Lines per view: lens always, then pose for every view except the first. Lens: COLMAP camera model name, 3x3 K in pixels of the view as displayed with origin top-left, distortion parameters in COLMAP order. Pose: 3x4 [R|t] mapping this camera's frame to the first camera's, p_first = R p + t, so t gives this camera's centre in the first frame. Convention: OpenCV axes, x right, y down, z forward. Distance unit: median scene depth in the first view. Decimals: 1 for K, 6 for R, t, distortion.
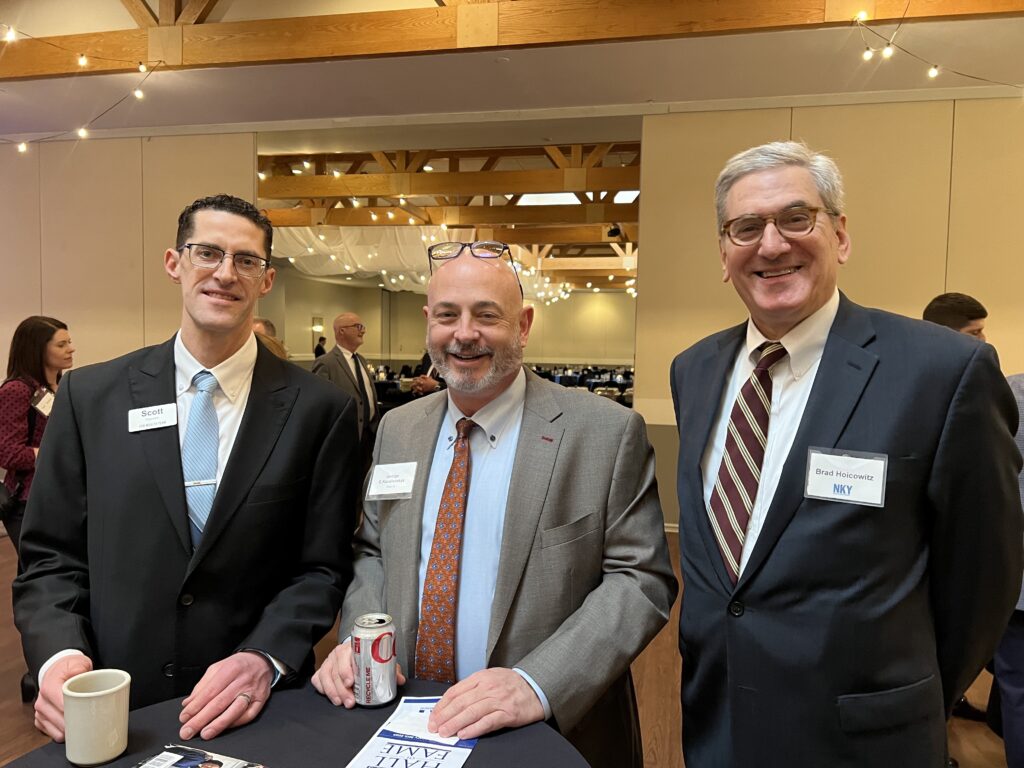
lens RADIAL K [[757.1, 0, 495.9], [0, 757.1, 389.0], [0, 0, 1]] dist [0.029715, -0.008917]
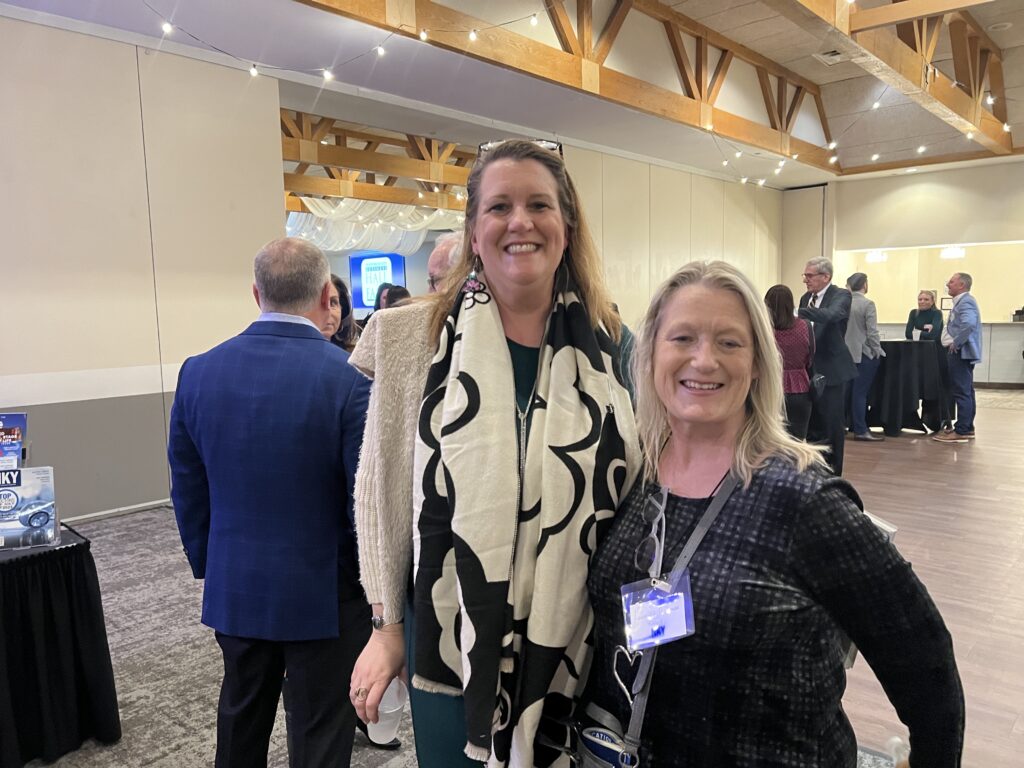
lens RADIAL K [[791.4, 0, 512.0], [0, 791.4, 384.0], [0, 0, 1]] dist [0.053338, -0.054072]
pose [[0.479605, -0.117556, 0.869574, -0.607134], [0.079867, 0.992720, 0.090154, -0.026901], [-0.873842, 0.026212, 0.485503, 0.185992]]
